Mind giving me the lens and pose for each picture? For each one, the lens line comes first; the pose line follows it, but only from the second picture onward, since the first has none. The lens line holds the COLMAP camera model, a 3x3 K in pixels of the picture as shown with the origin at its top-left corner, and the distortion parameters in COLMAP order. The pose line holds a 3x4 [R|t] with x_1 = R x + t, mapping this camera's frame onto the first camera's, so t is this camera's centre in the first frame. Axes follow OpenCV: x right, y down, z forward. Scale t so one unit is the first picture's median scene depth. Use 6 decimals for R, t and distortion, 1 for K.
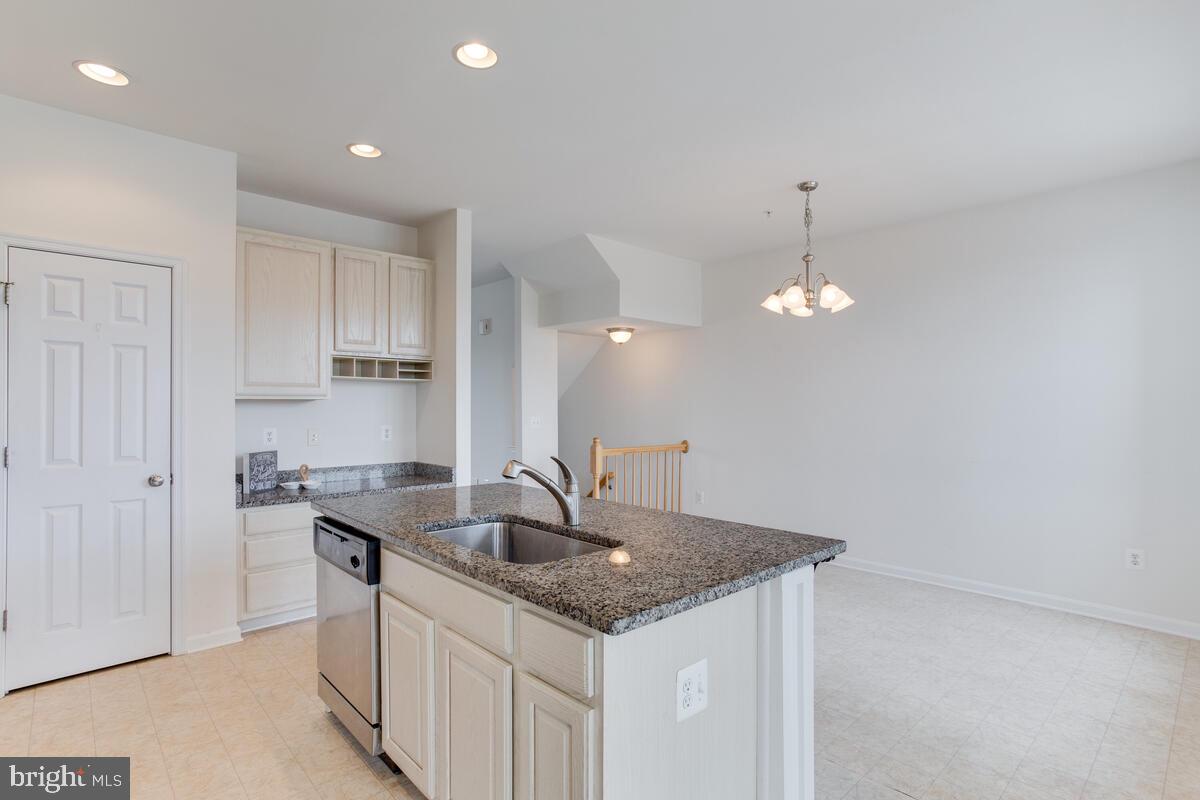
lens RADIAL K [[583.0, 0, 616.5], [0, 583.0, 396.7], [0, 0, 1]] dist [-0.047627, 0.023955]
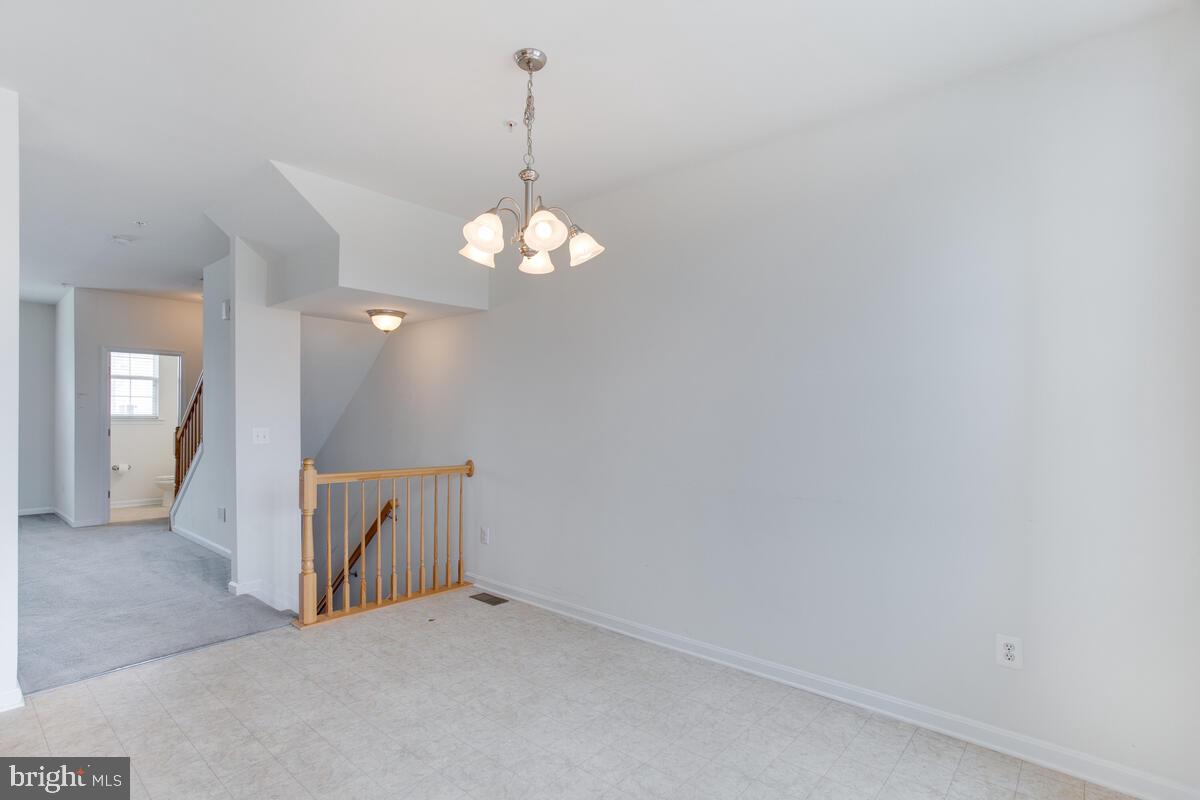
lens RADIAL K [[583.0, 0, 615.3], [0, 583.0, 410.4], [0, 0, 1]] dist [-0.047627, 0.023955]
pose [[0.992464, 0.005328, 0.122424, 0.348842], [-0.006057, 0.999966, 0.005582, 0.007891], [-0.122390, -0.006281, 0.992462, 0.373707]]
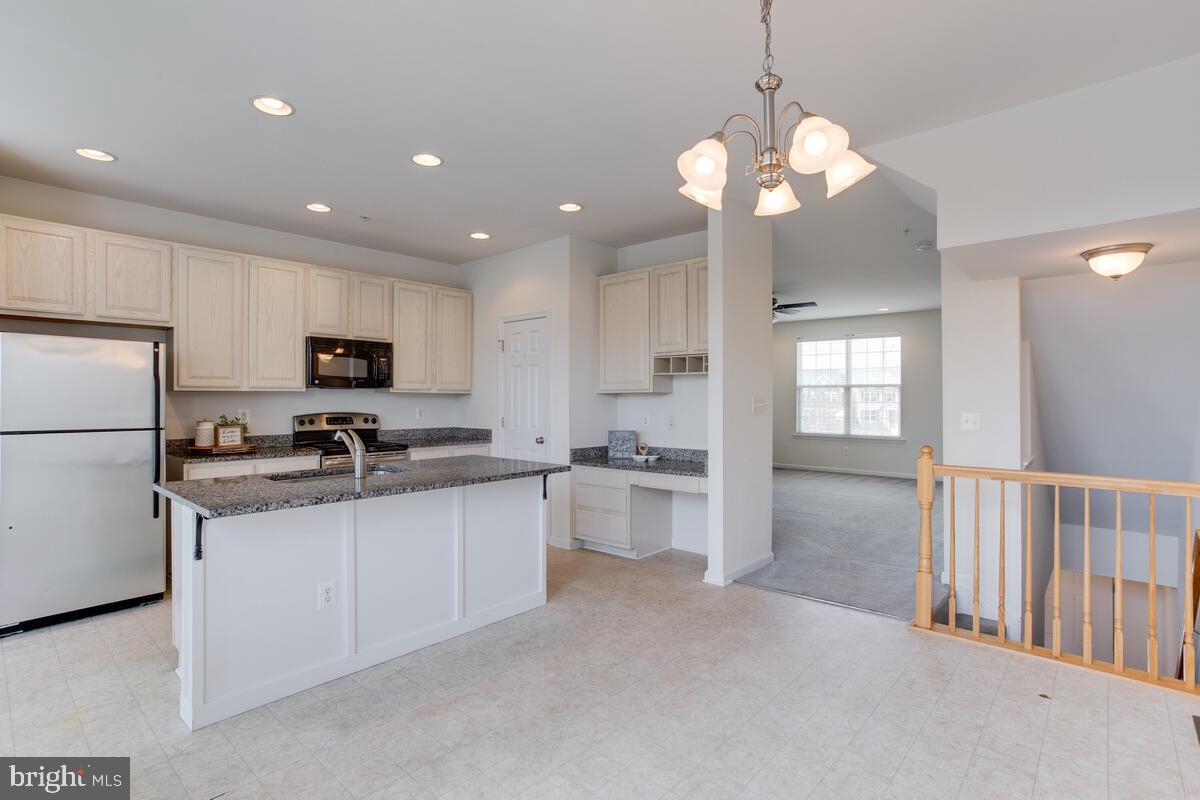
lens RADIAL K [[583.0, 0, 588.9], [0, 583.0, 392.3], [0, 0, 1]] dist [-0.047627, 0.023955]
pose [[0.070842, -0.010706, -0.997430, 0.801810], [0.016676, 0.999815, -0.009547, 0.014996], [0.997348, -0.015957, 0.071007, 0.825802]]
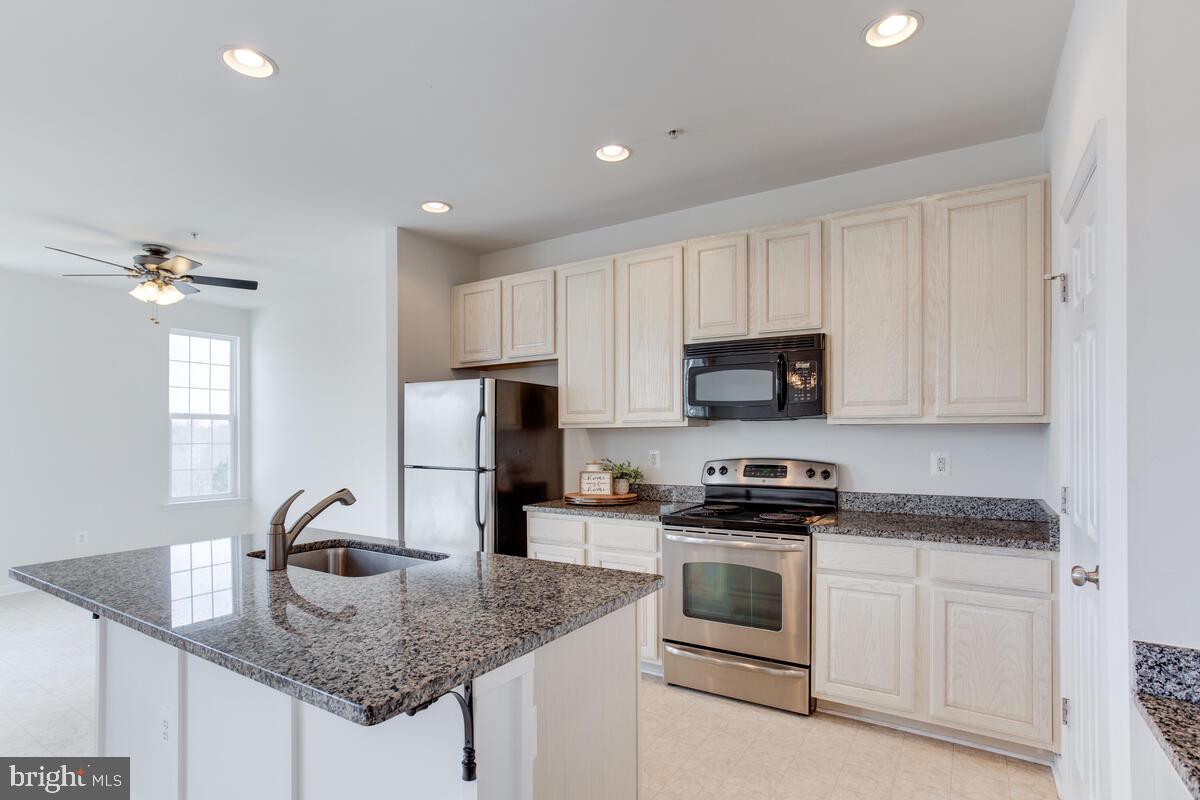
lens RADIAL K [[583.0, 0, 609.1], [0, 583.0, 429.9], [0, 0, 1]] dist [-0.047627, 0.023955]
pose [[-0.965662, 0.006790, -0.259714, -0.198146], [0.012684, 0.999699, -0.021023, 0.013367], [0.259493, -0.023595, -0.965457, 1.123839]]
